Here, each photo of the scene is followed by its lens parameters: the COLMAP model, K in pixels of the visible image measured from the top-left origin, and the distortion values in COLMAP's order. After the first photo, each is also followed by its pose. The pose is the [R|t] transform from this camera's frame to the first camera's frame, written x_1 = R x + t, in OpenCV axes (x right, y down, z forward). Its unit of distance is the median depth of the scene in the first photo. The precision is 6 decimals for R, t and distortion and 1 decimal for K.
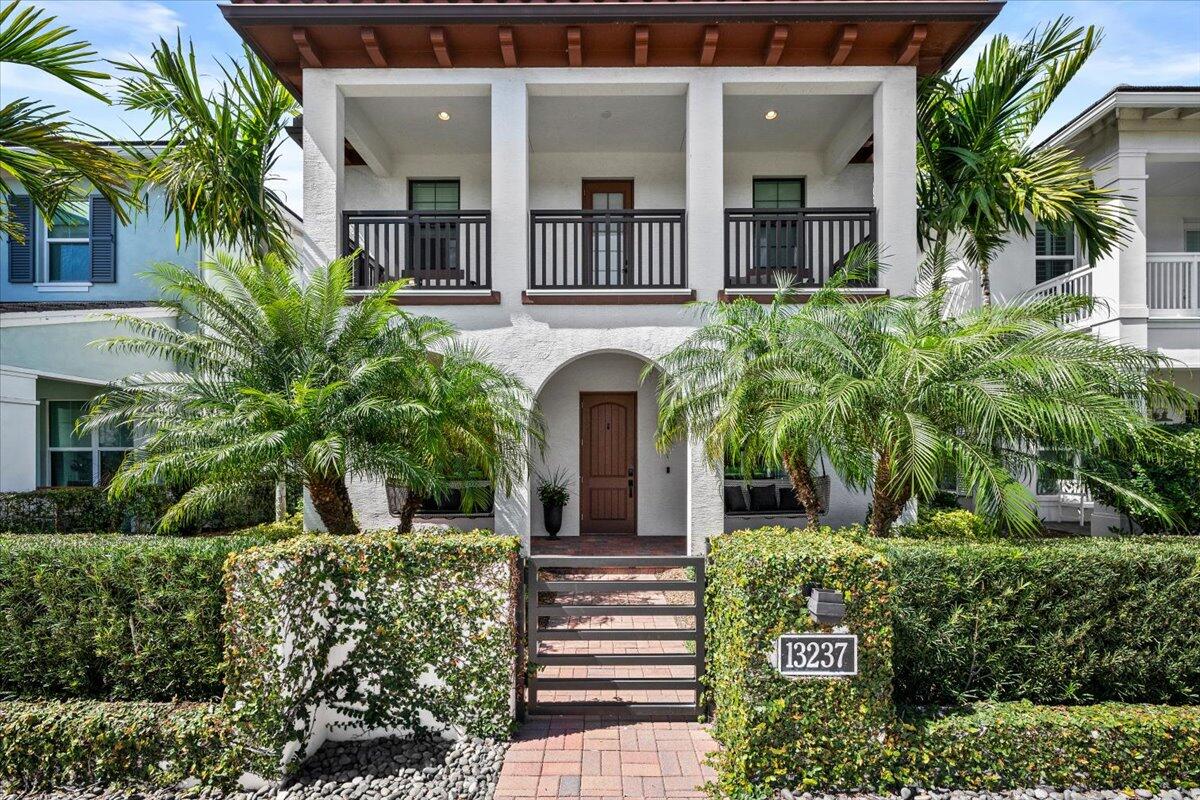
lens RADIAL K [[493.7, 0, 601.3], [0, 493.7, 471.5], [0, 0, 1]] dist [-0.001066, -0.000323]
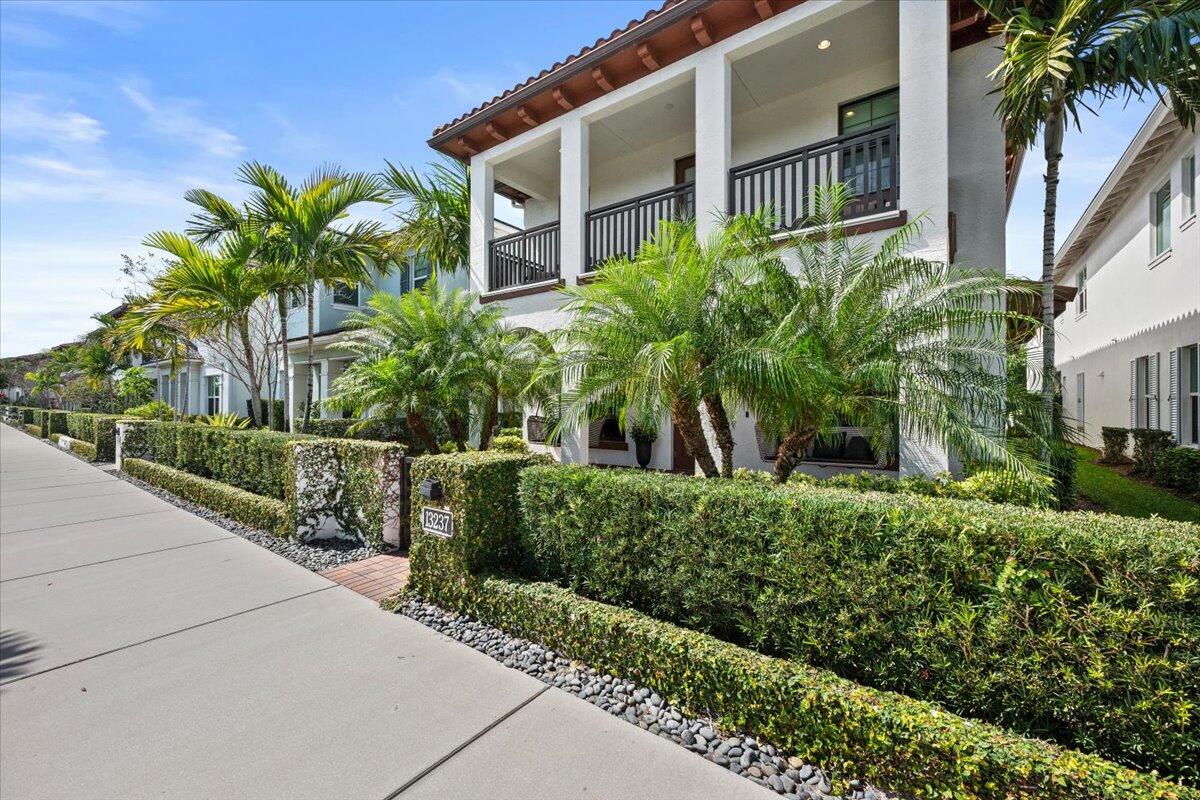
lens RADIAL K [[483.9, 0, 600.3], [0, 483.9, 409.6], [0, 0, 1]] dist [0.002024, 0.000121]
pose [[0.806872, 0.015540, -0.590521, 0.680460], [-0.022070, 0.999749, -0.003848, -0.004476], [0.590313, 0.016138, 0.807013, -0.001399]]
